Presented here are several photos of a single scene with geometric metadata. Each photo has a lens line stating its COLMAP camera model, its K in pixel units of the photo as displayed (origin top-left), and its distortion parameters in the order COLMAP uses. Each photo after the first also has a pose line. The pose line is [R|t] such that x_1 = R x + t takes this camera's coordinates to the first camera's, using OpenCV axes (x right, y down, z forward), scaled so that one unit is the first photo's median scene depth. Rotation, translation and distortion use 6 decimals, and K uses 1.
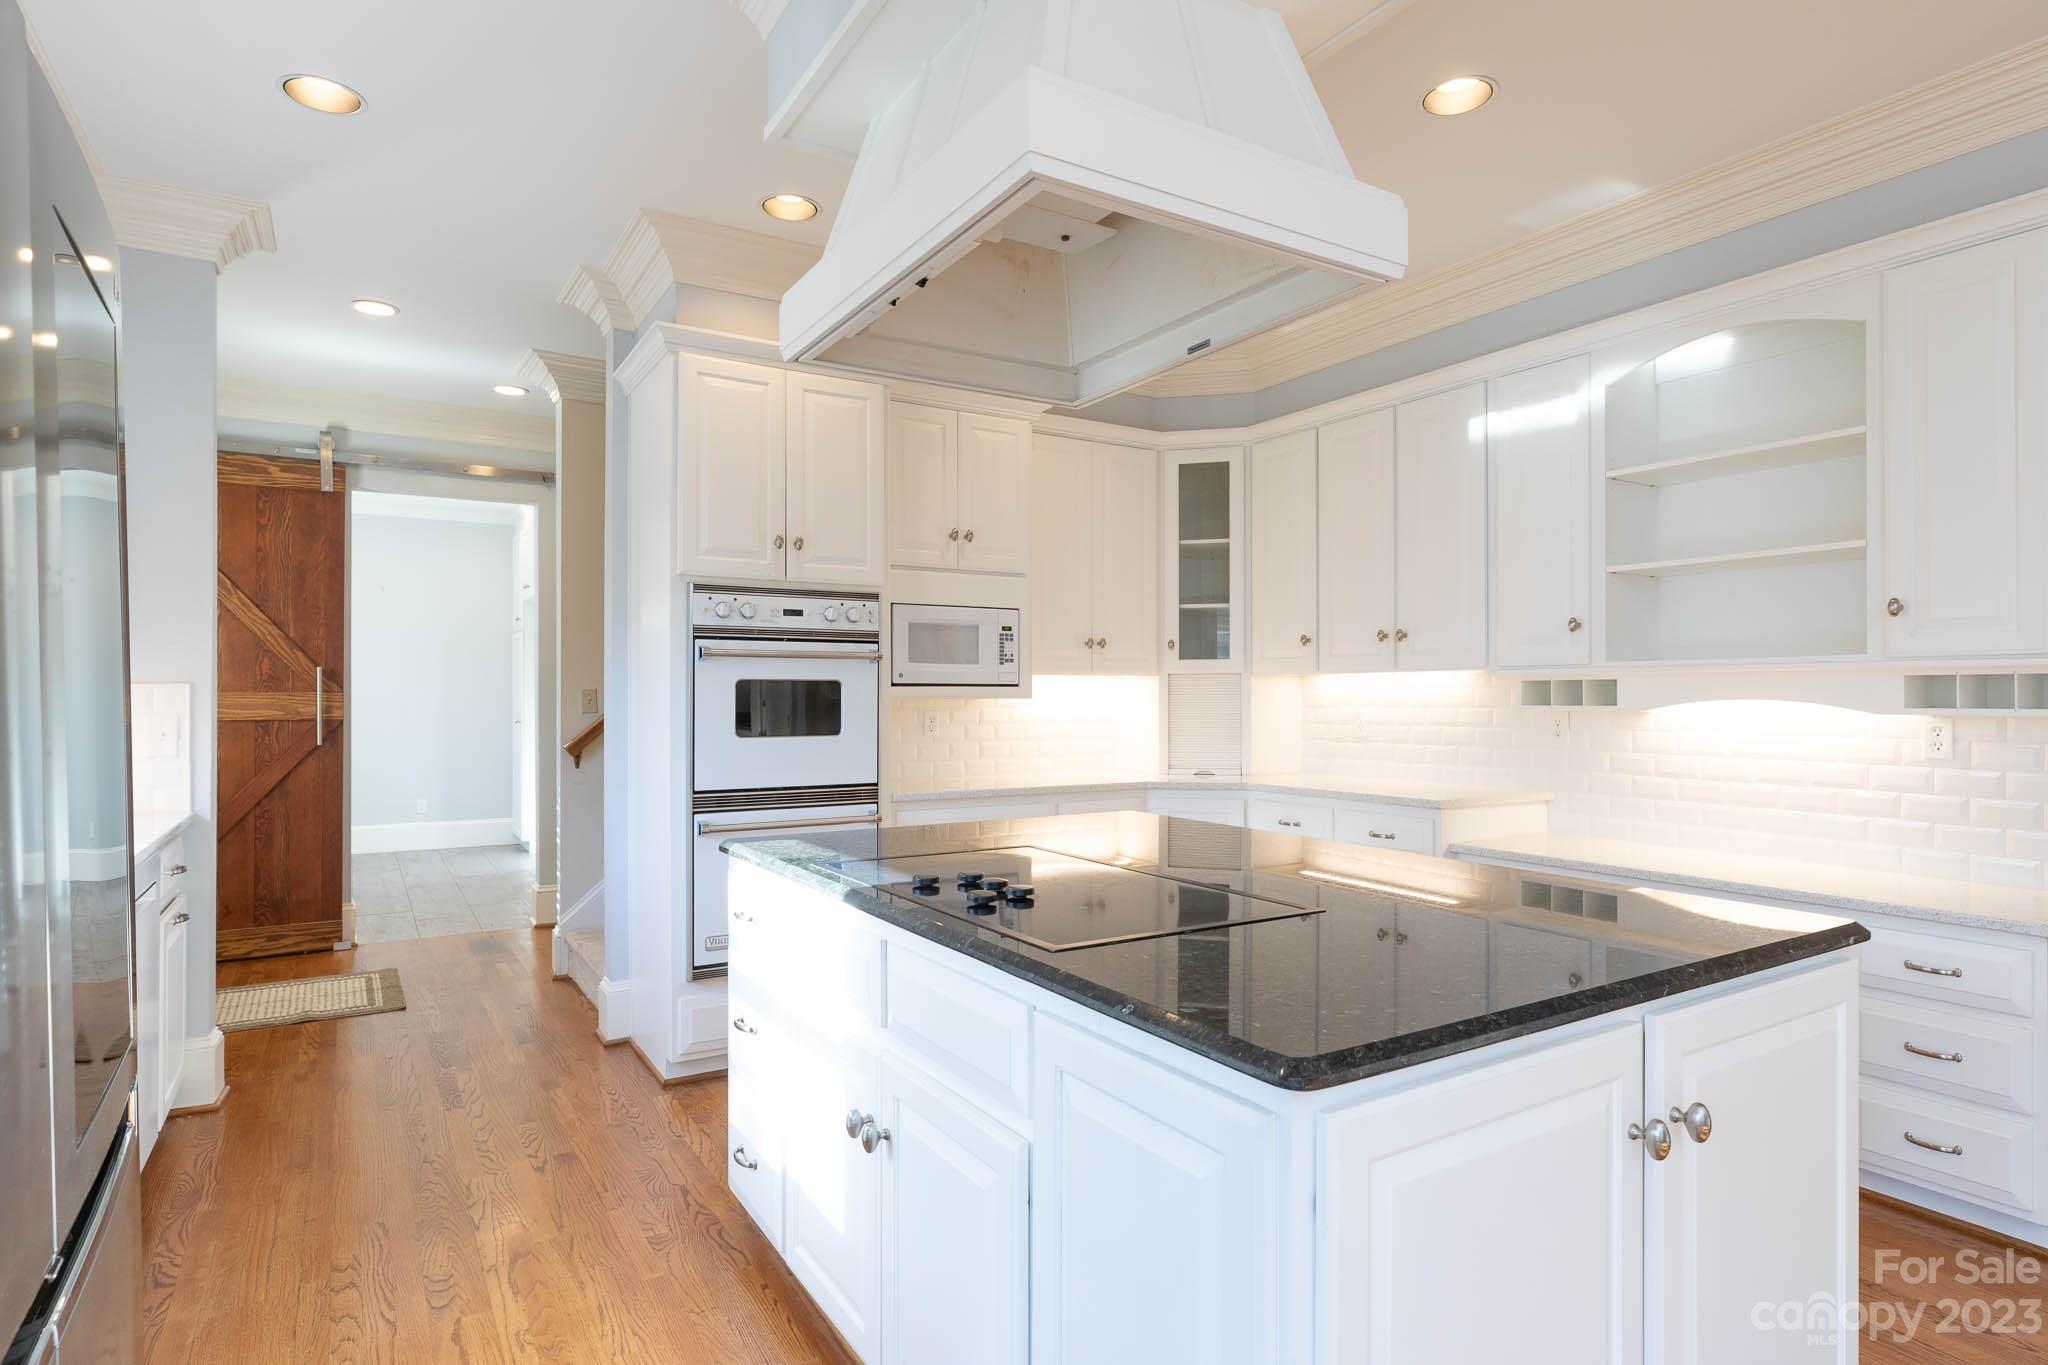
lens RADIAL K [[1091.6, 0, 1018.4], [0, 1091.6, 688.8], [0, 0, 1]] dist [-0.002470, 0.000070]
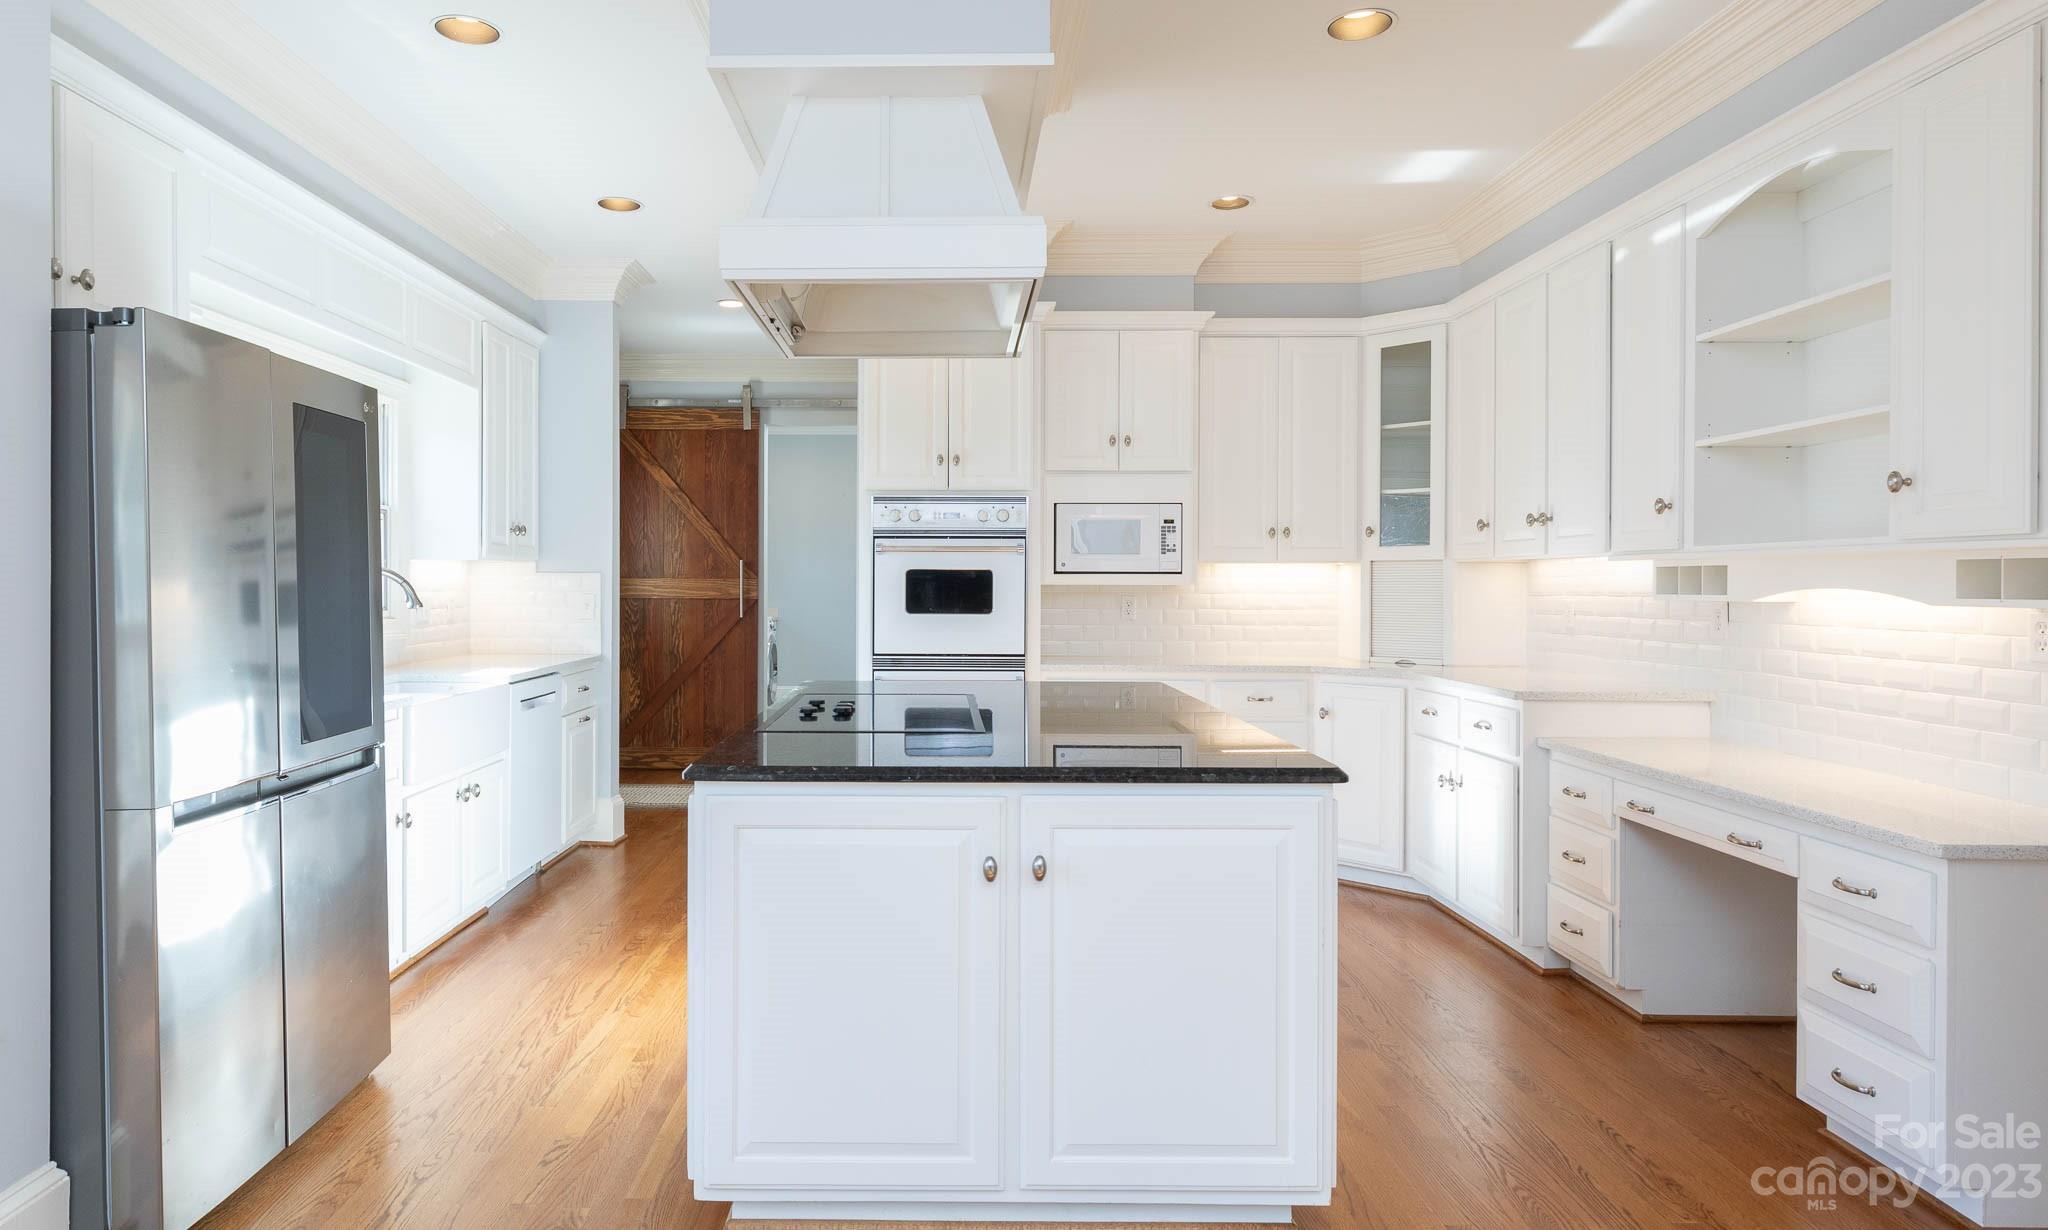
lens RADIAL K [[1152.4, 0, 931.3], [0, 1152.4, 596.4], [0, 0, 1]] dist [0.005539, -0.000628]
pose [[0.848332, 0.008769, -0.529393, 0.407404], [0.000859, 0.999839, 0.017938, -0.000451], [0.529465, -0.015672, 0.848187, -0.120022]]
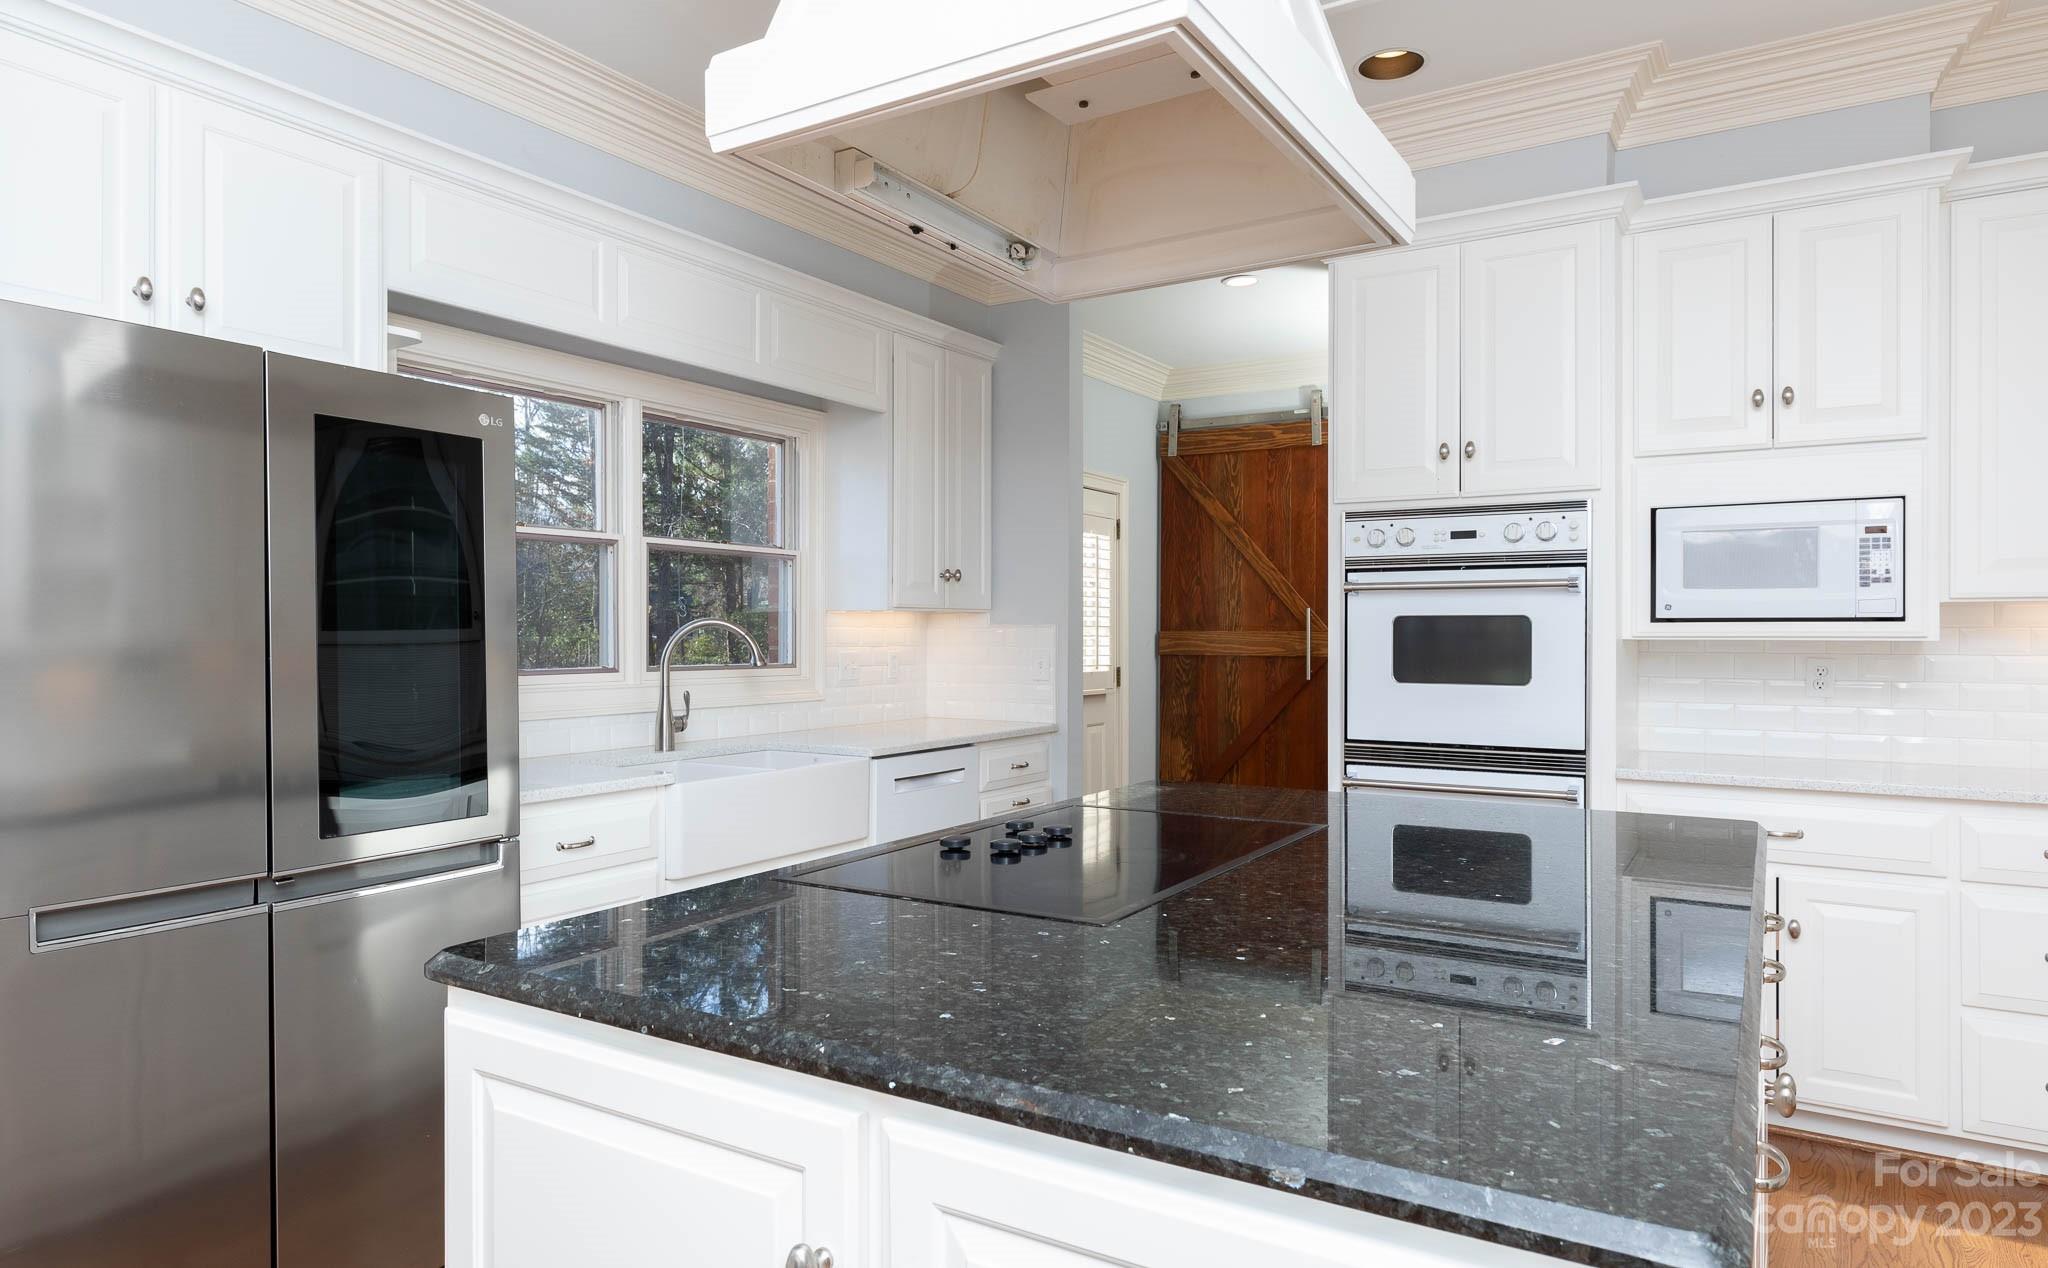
lens RADIAL K [[1219.1, 0, 1015.3], [0, 1219.1, 636.4], [0, 0, 1]] dist [-0.001744, 0.001176]
pose [[0.453826, 0.002199, -0.891088, 0.396606], [0.004613, 0.999978, 0.004817, 0.001261], [0.891078, -0.006296, 0.453806, 0.235334]]
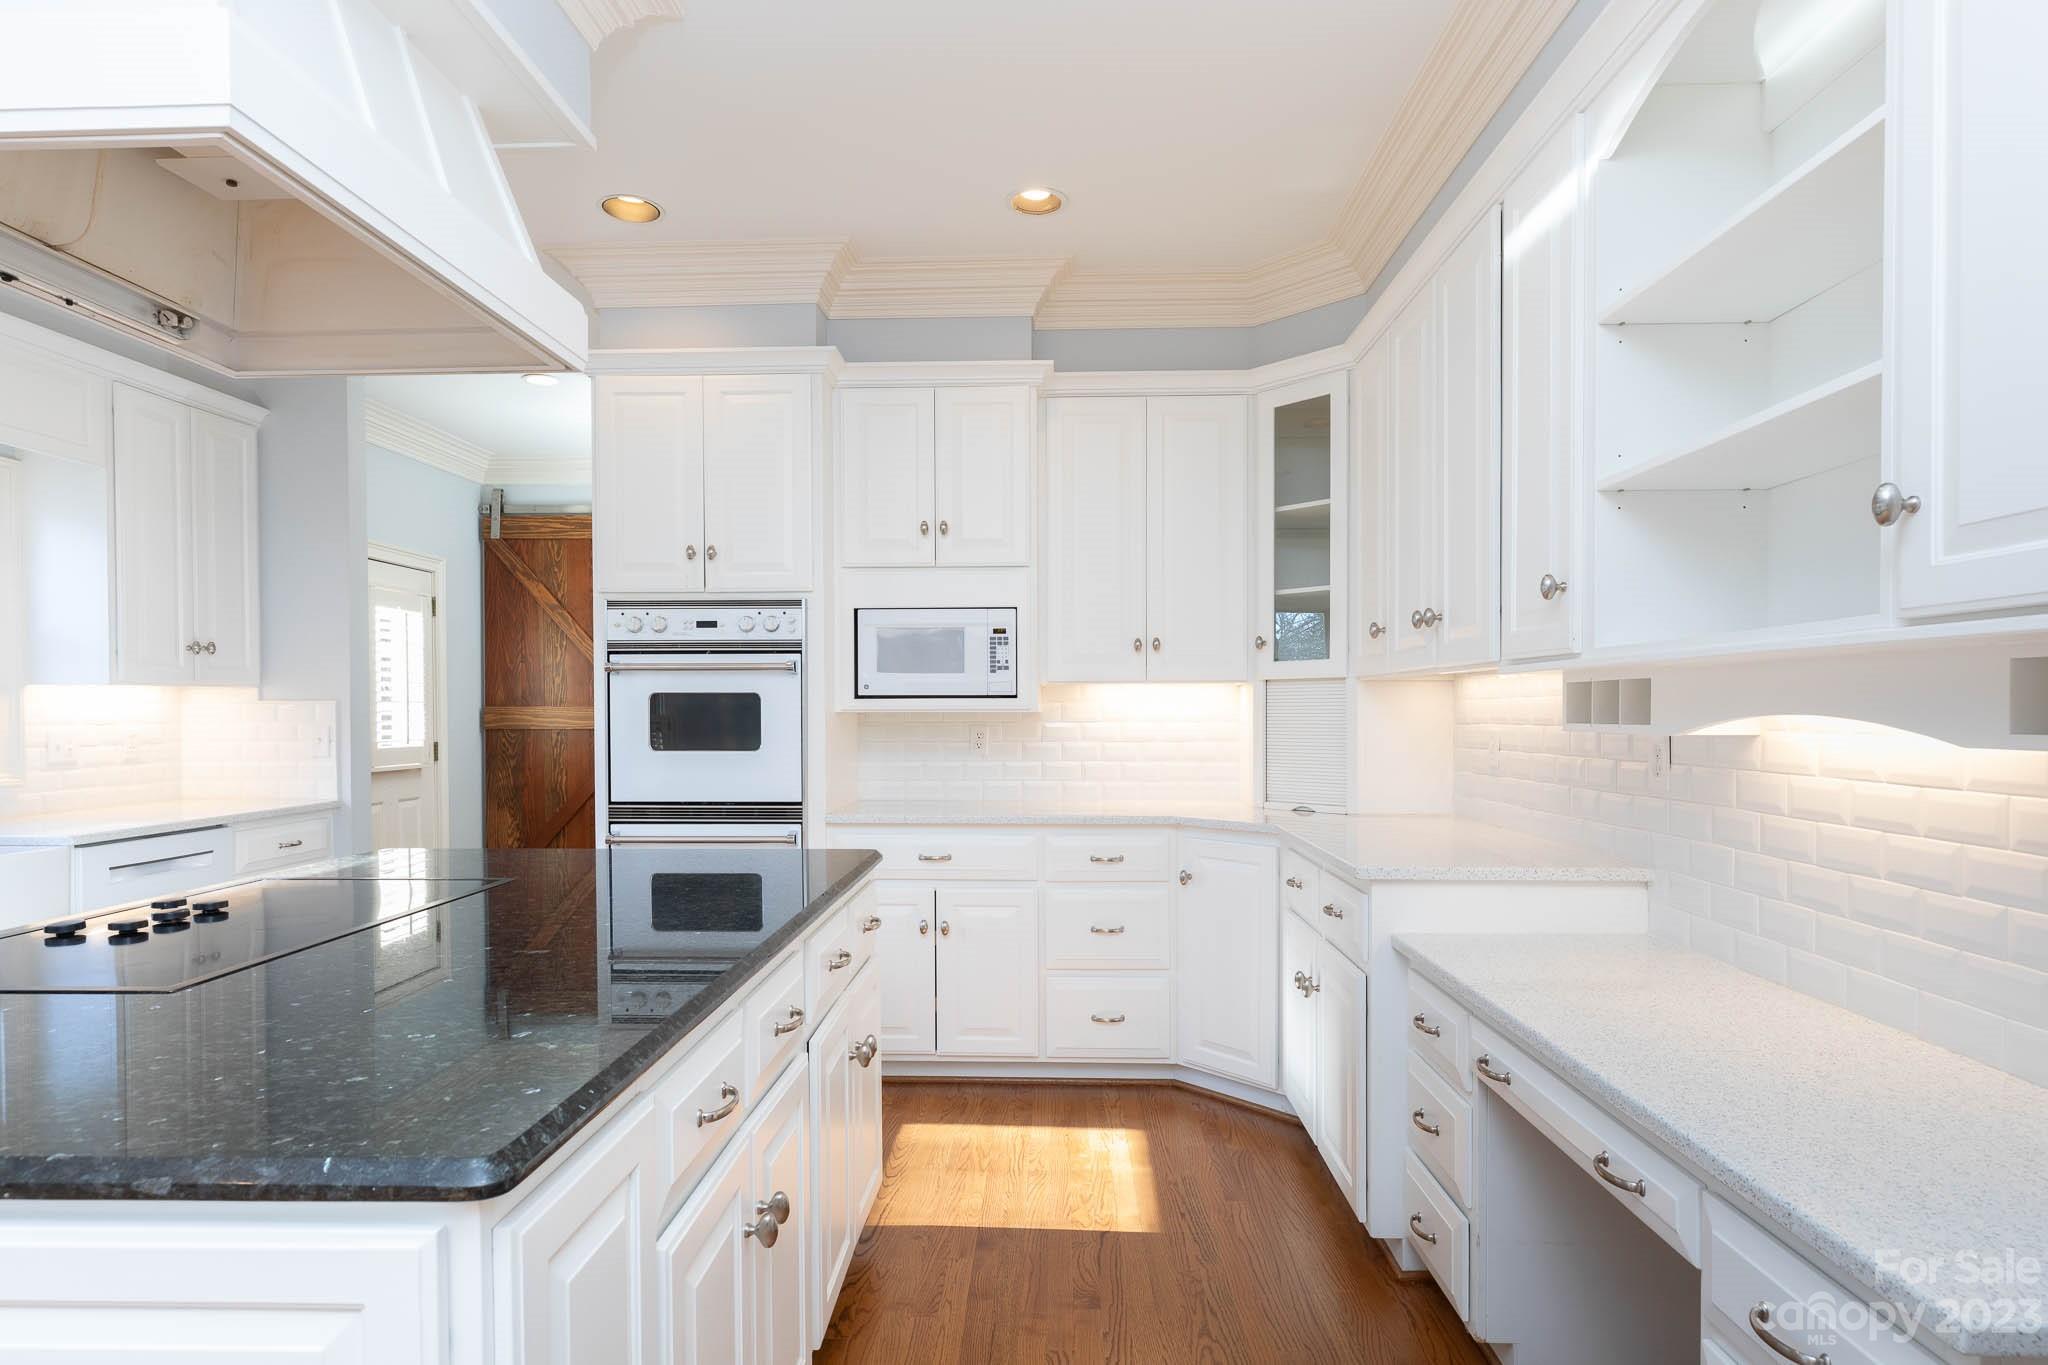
lens RADIAL K [[1091.6, 0, 1012.5], [0, 1091.6, 727.4], [0, 0, 1]] dist [-0.002470, 0.000070]
pose [[0.837042, 0.007434, -0.547088, 0.476984], [0.006021, 0.999722, 0.022797, 0.001682], [0.547106, -0.022376, 0.836764, 0.280918]]
